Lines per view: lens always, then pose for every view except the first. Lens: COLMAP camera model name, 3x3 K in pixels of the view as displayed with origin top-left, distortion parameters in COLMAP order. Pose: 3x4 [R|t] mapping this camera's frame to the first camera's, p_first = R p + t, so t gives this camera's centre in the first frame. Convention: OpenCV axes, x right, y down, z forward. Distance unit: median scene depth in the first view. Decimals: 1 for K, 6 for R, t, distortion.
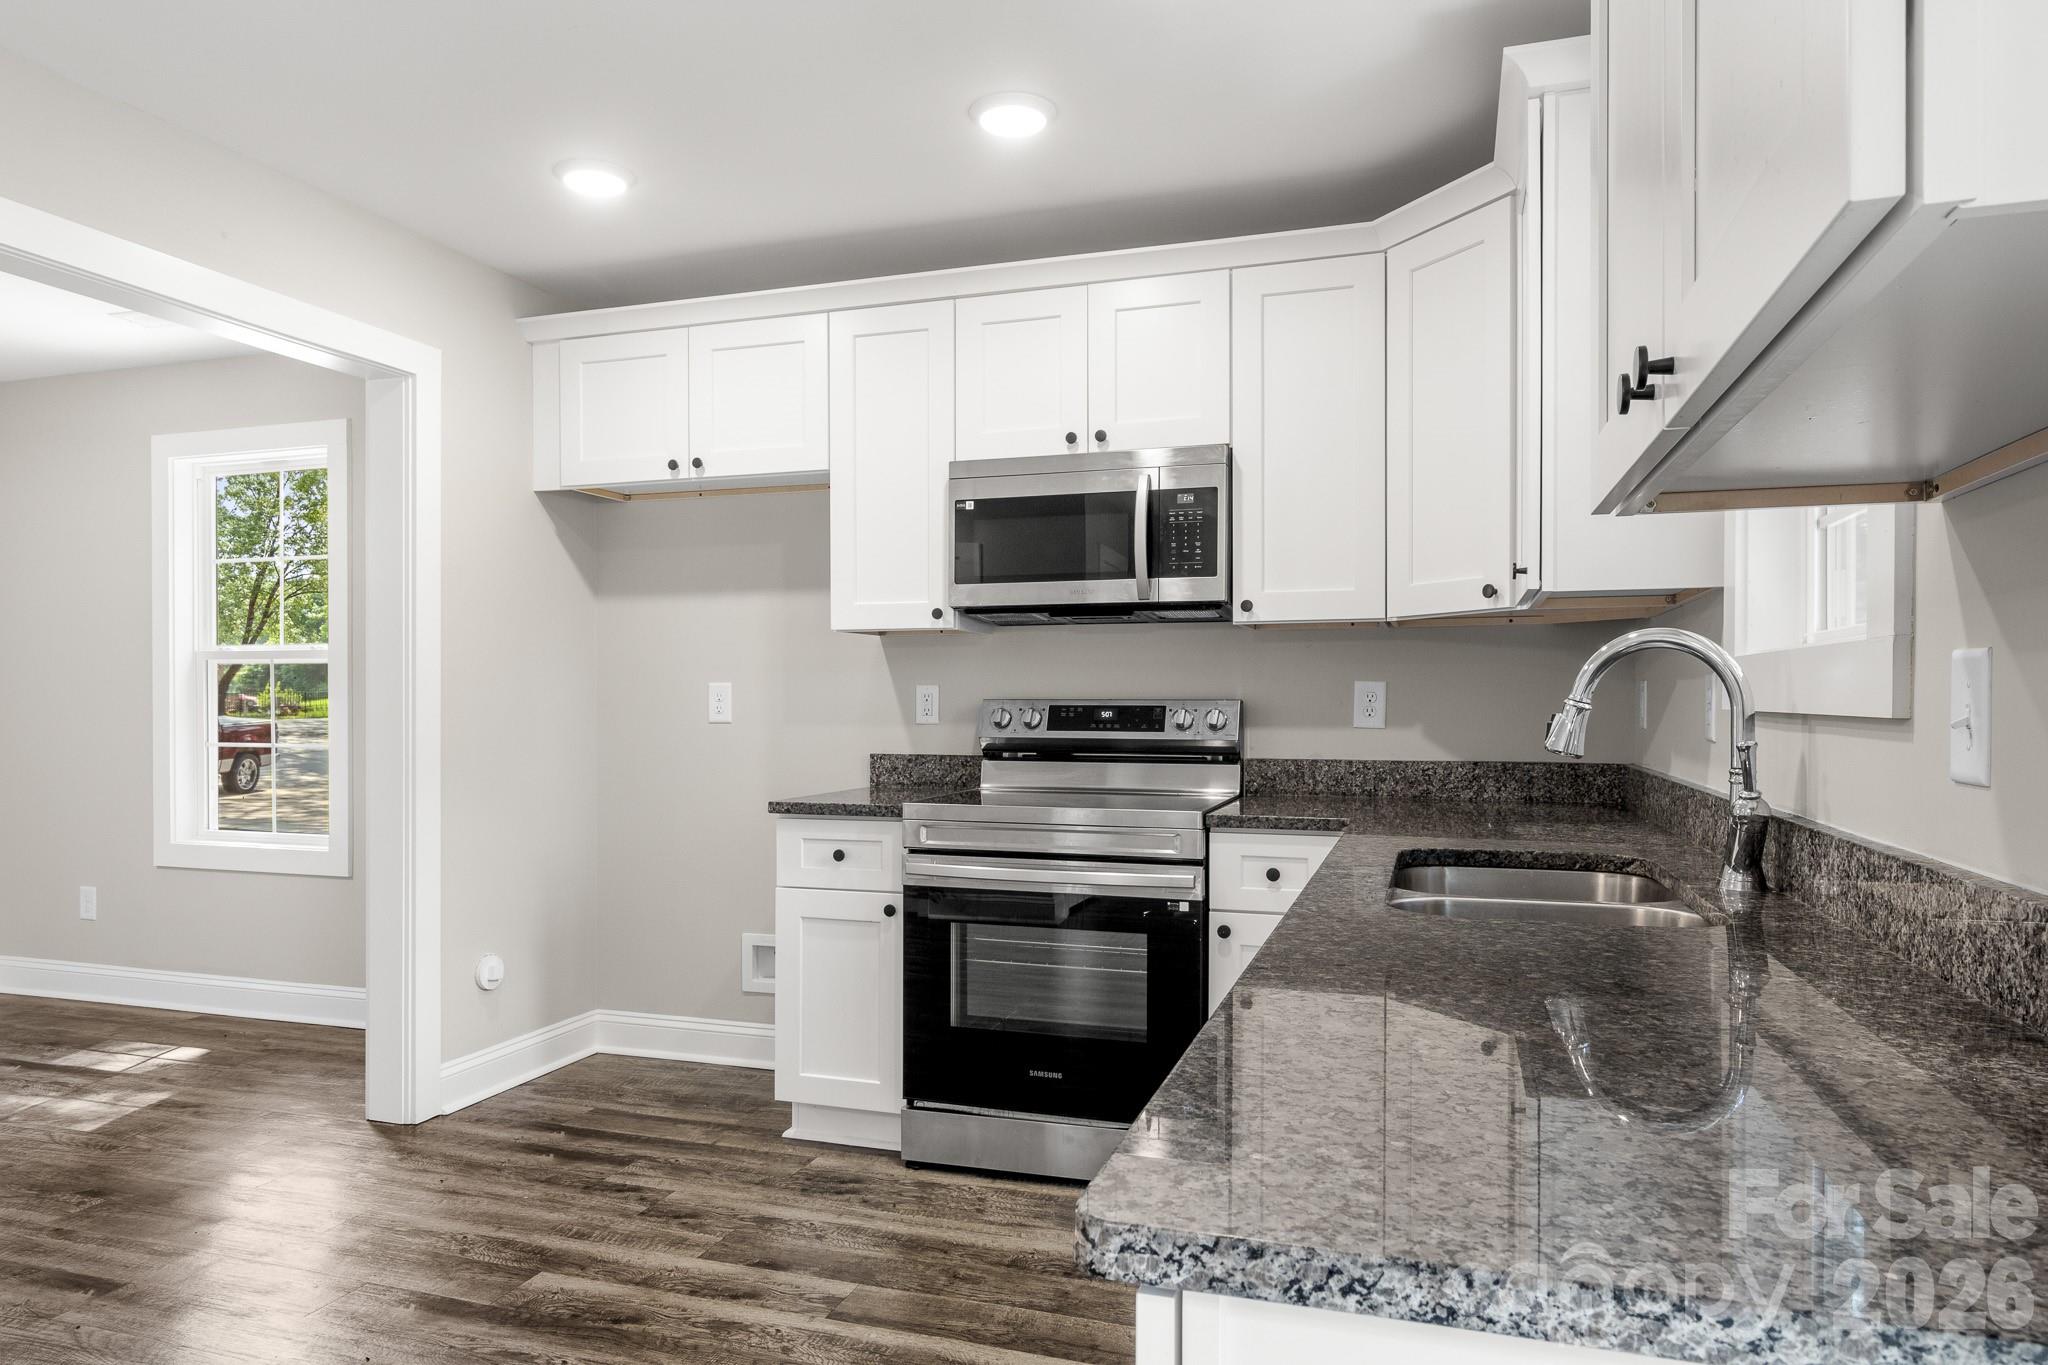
lens RADIAL K [[1286.3, 0, 1022.9], [0, 1286.3, 693.1], [0, 0, 1]] dist [-0.005577, 0.007052]
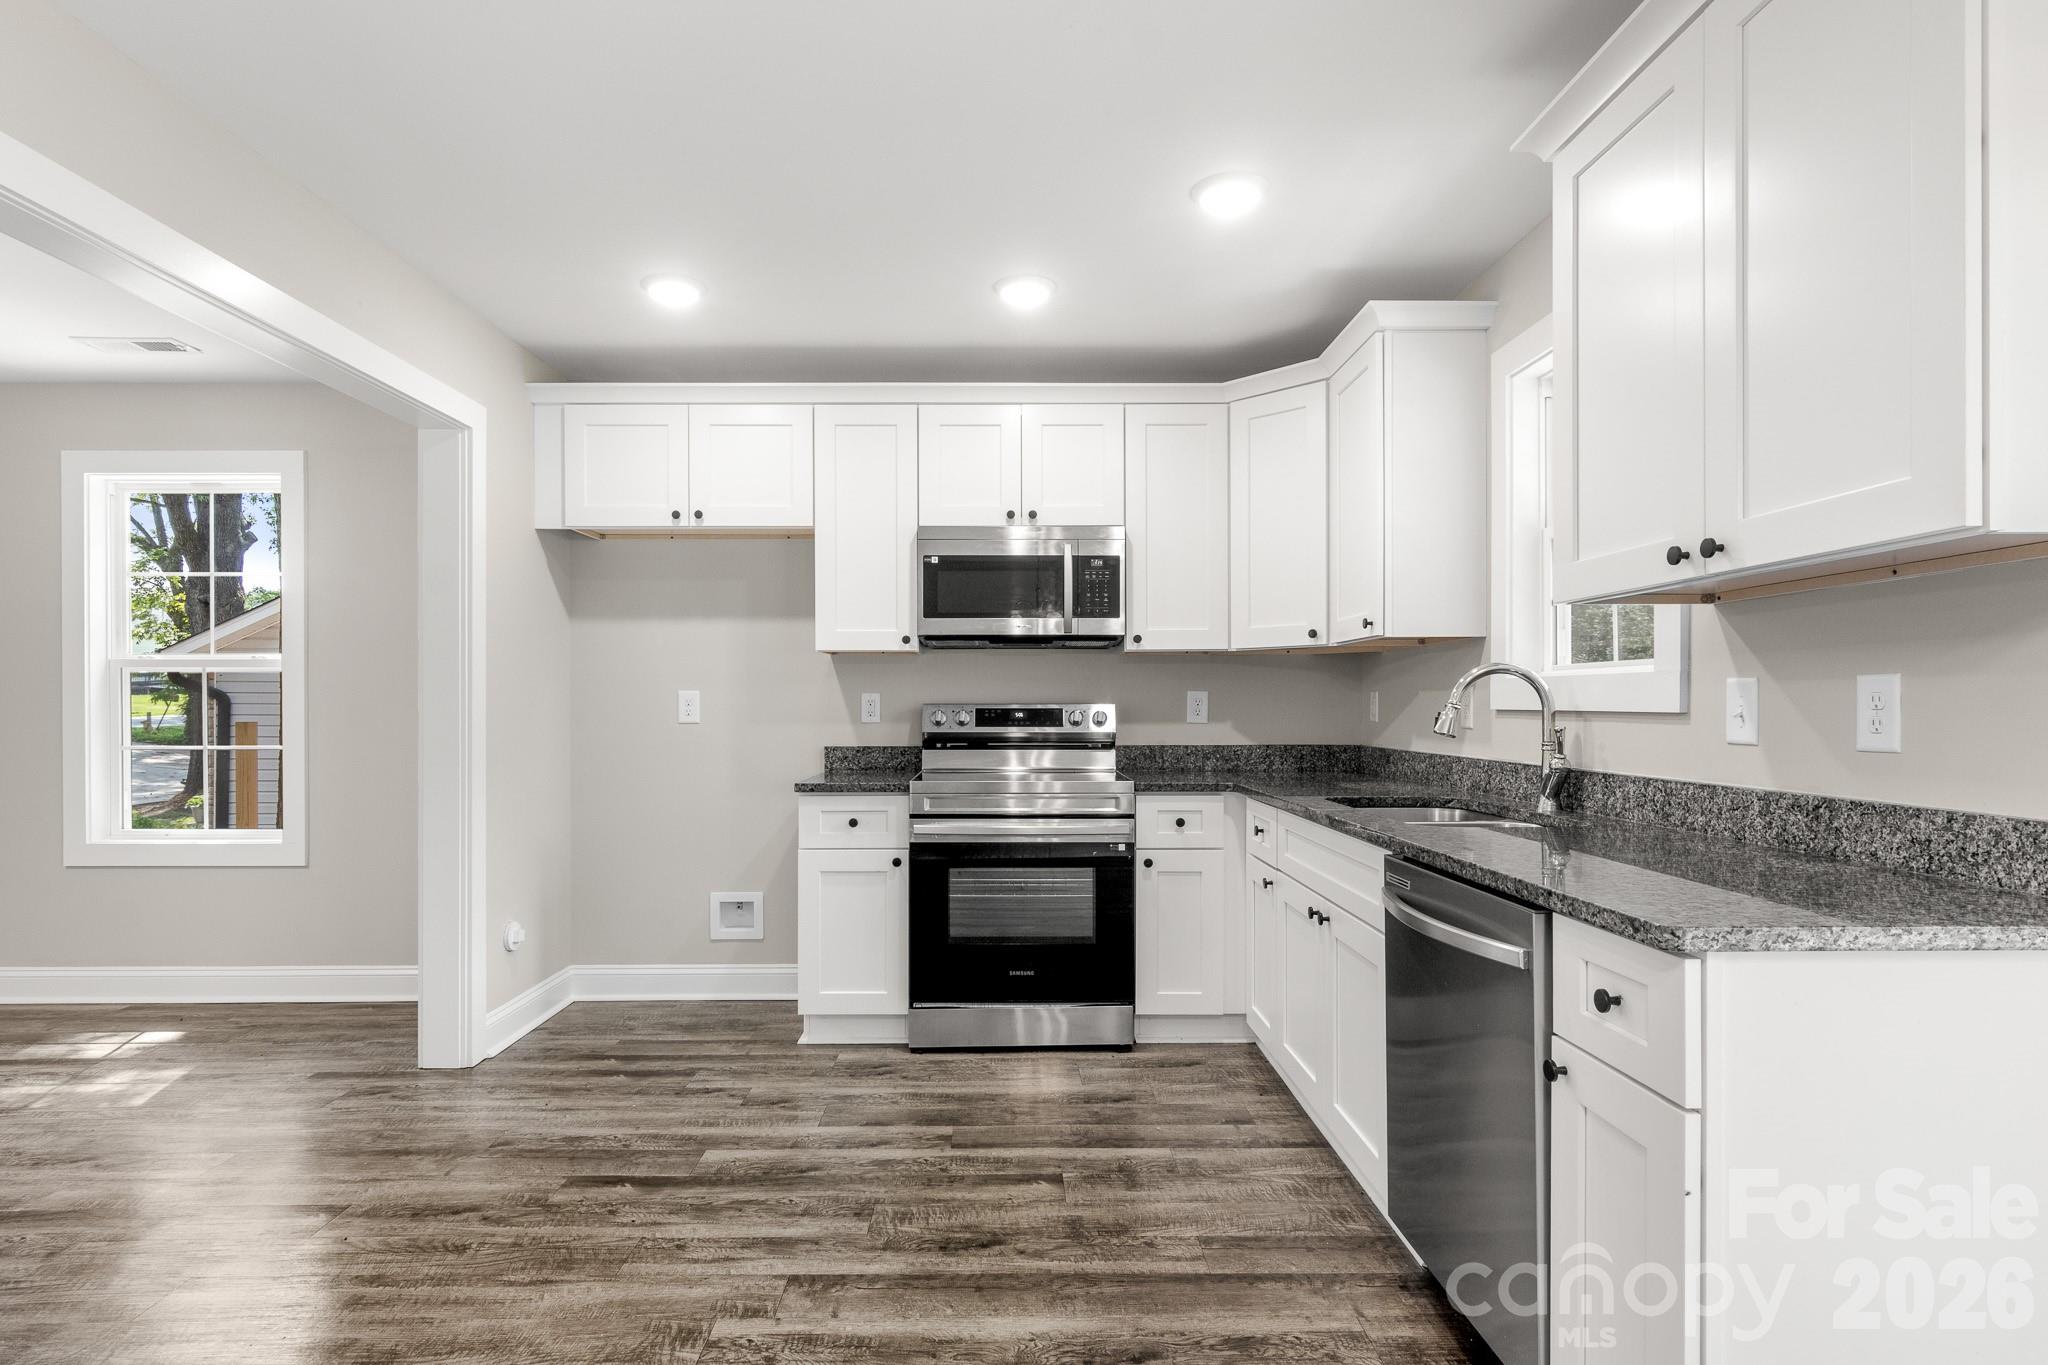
lens RADIAL K [[1062.8, 0, 1019.7], [0, 1062.8, 693.4], [0, 0, 1]] dist [-0.002311, -0.001220]
pose [[0.946419, 0.002185, 0.322934, -0.327762], [-0.000393, 0.999984, -0.005616, -0.000020], [-0.322941, 0.005188, 0.946405, -0.083041]]
